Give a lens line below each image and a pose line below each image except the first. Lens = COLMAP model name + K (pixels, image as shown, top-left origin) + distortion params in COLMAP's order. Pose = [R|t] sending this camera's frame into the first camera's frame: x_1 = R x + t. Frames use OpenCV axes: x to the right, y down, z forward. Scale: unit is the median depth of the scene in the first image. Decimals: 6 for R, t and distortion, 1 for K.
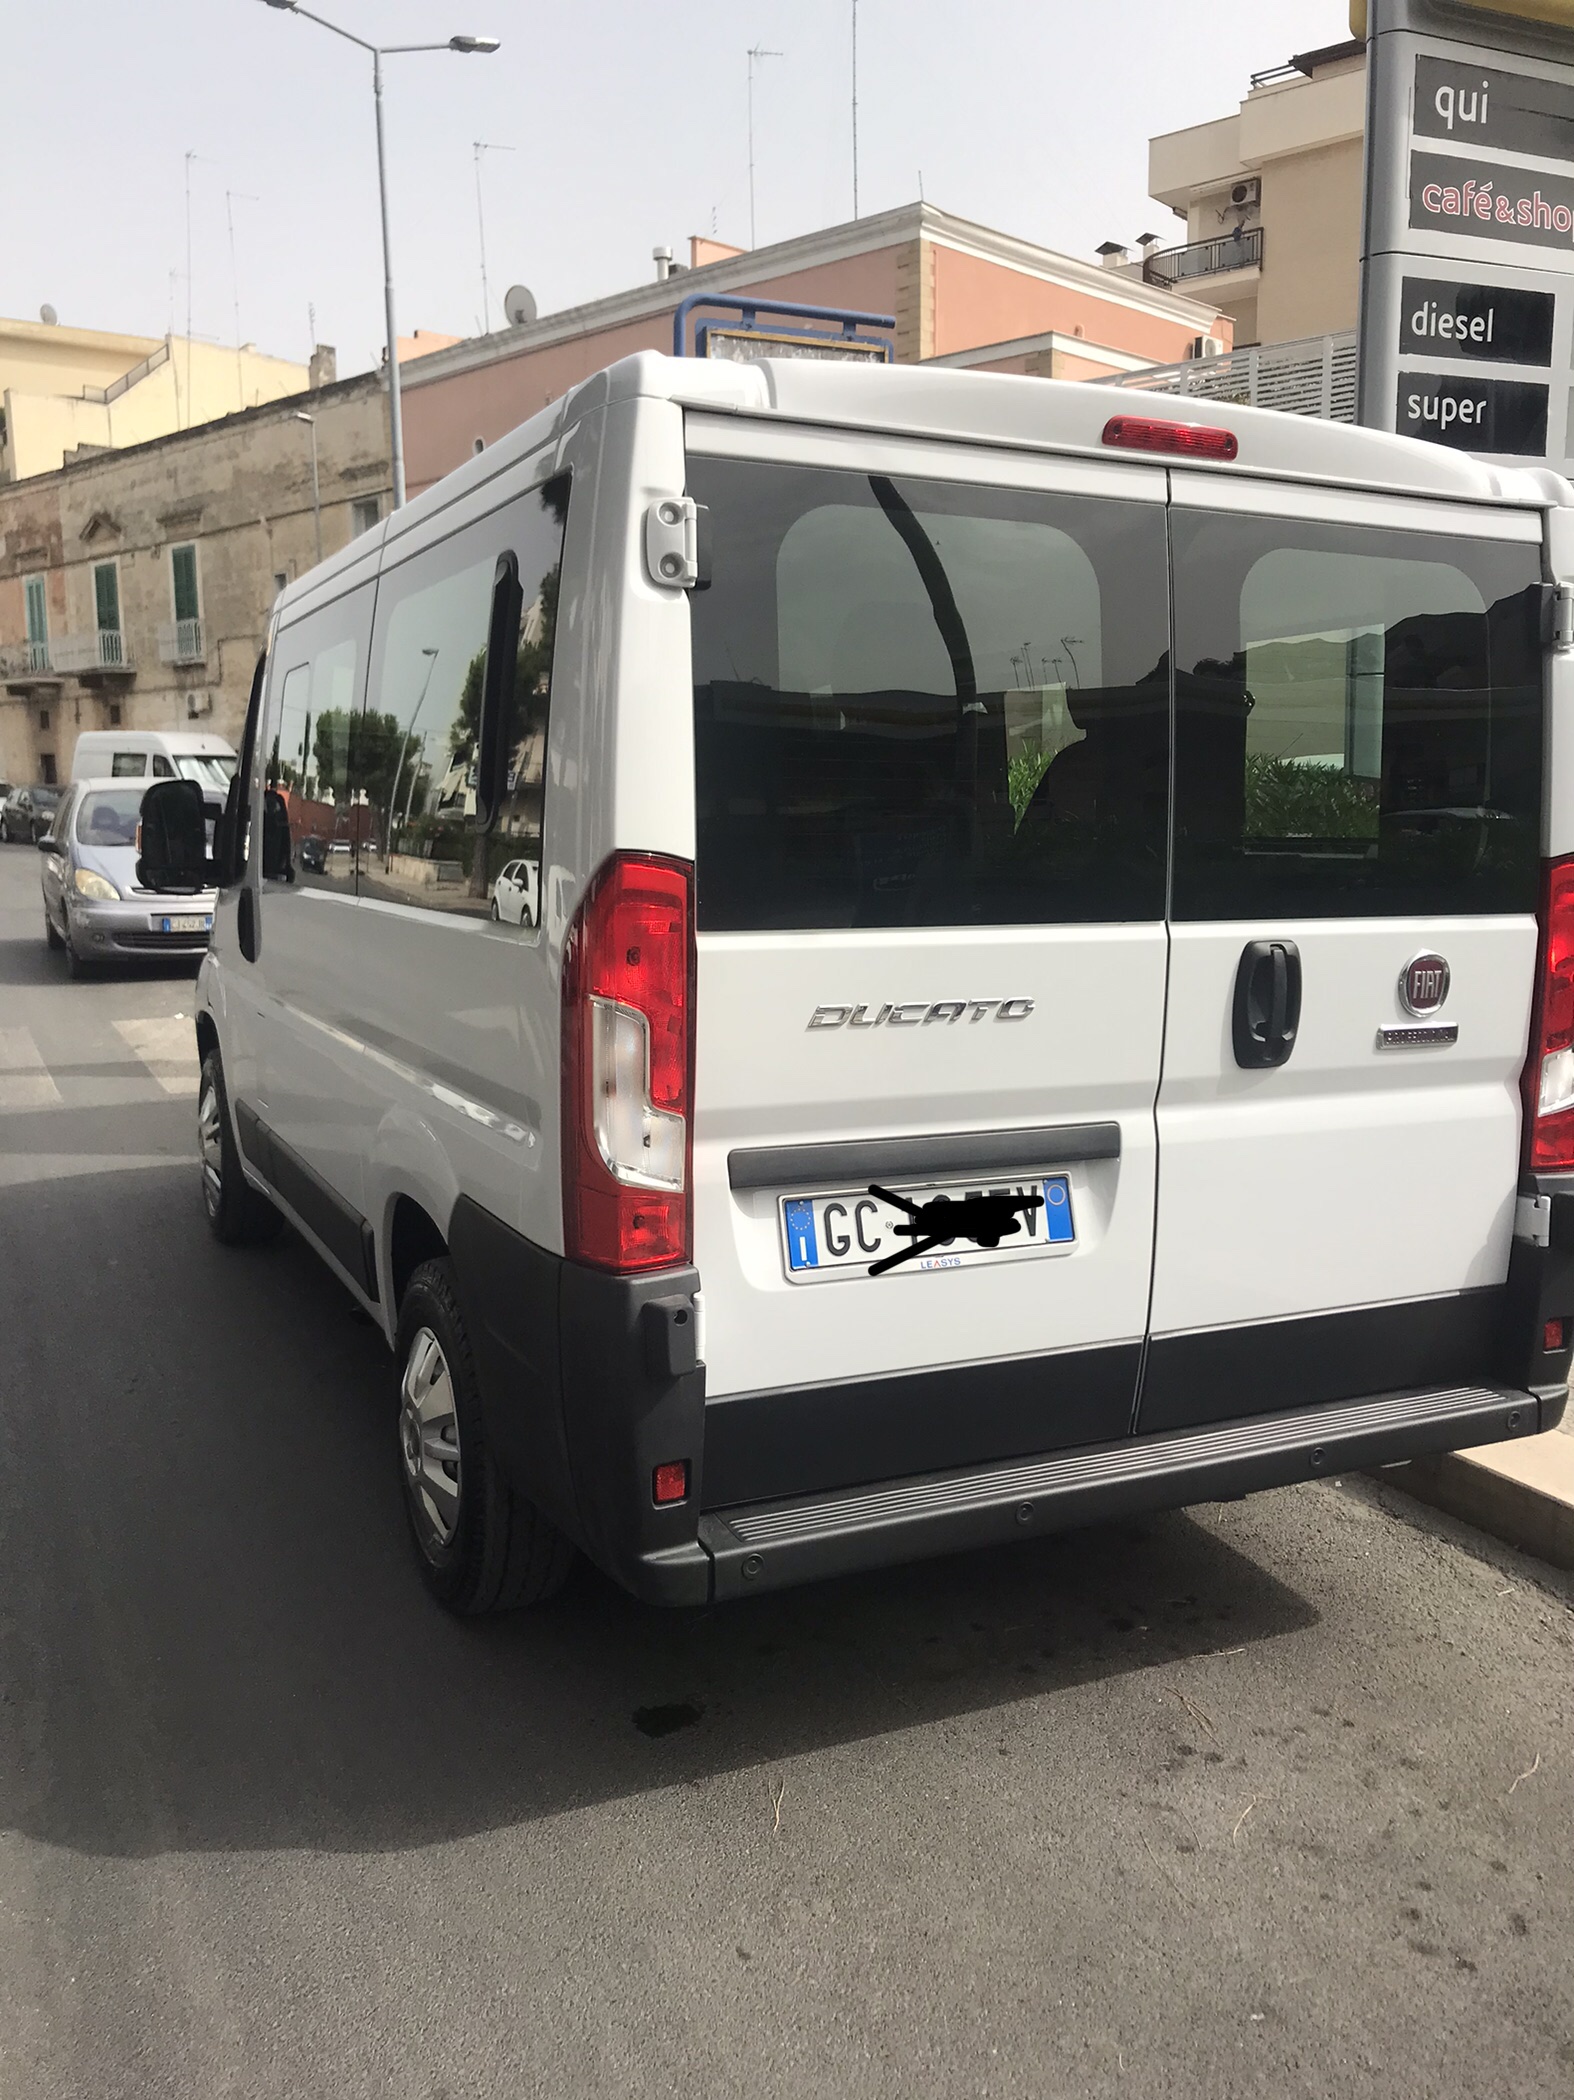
lens RADIAL K [[1737.4, 0, 809.0], [0, 1737.4, 1046.9], [0, 0, 1]] dist [0.012278, 0.007599]
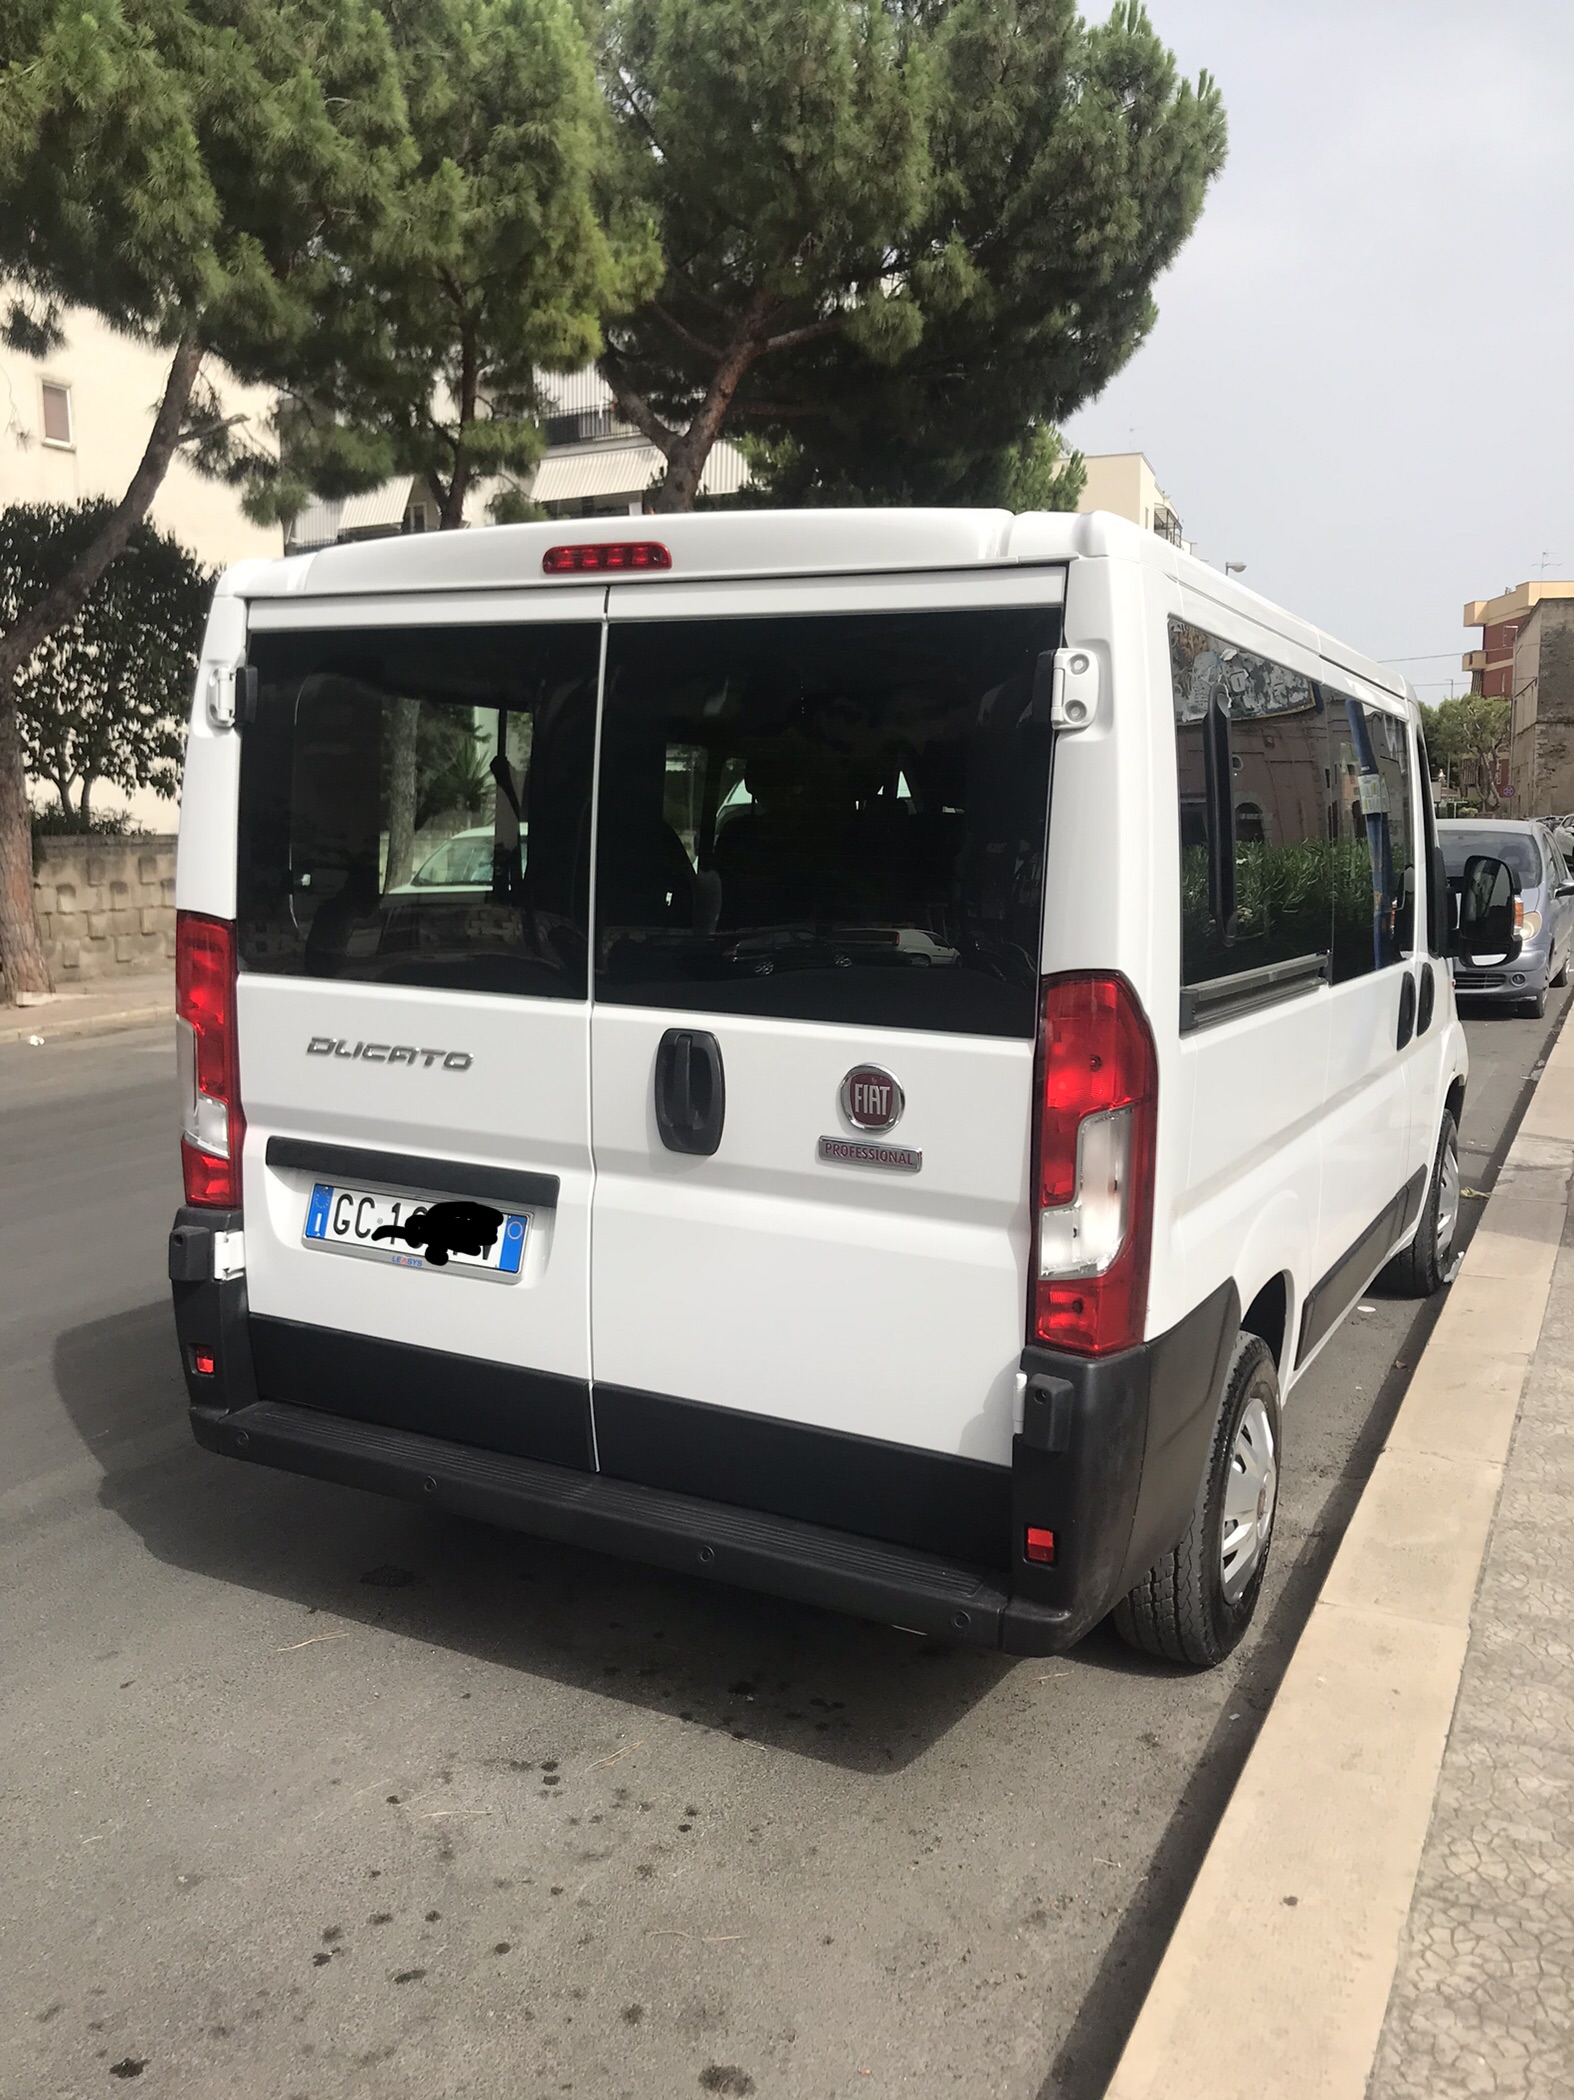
lens RADIAL K [[1737.4, 0, 809.0], [0, 1737.4, 1046.9], [0, 0, 1]] dist [0.012278, 0.007599]
pose [[0.598254, 0.110066, -0.793712, 1.118705], [-0.124322, 0.991277, 0.043755, -0.105110], [0.791604, 0.072499, 0.606718, 0.439061]]
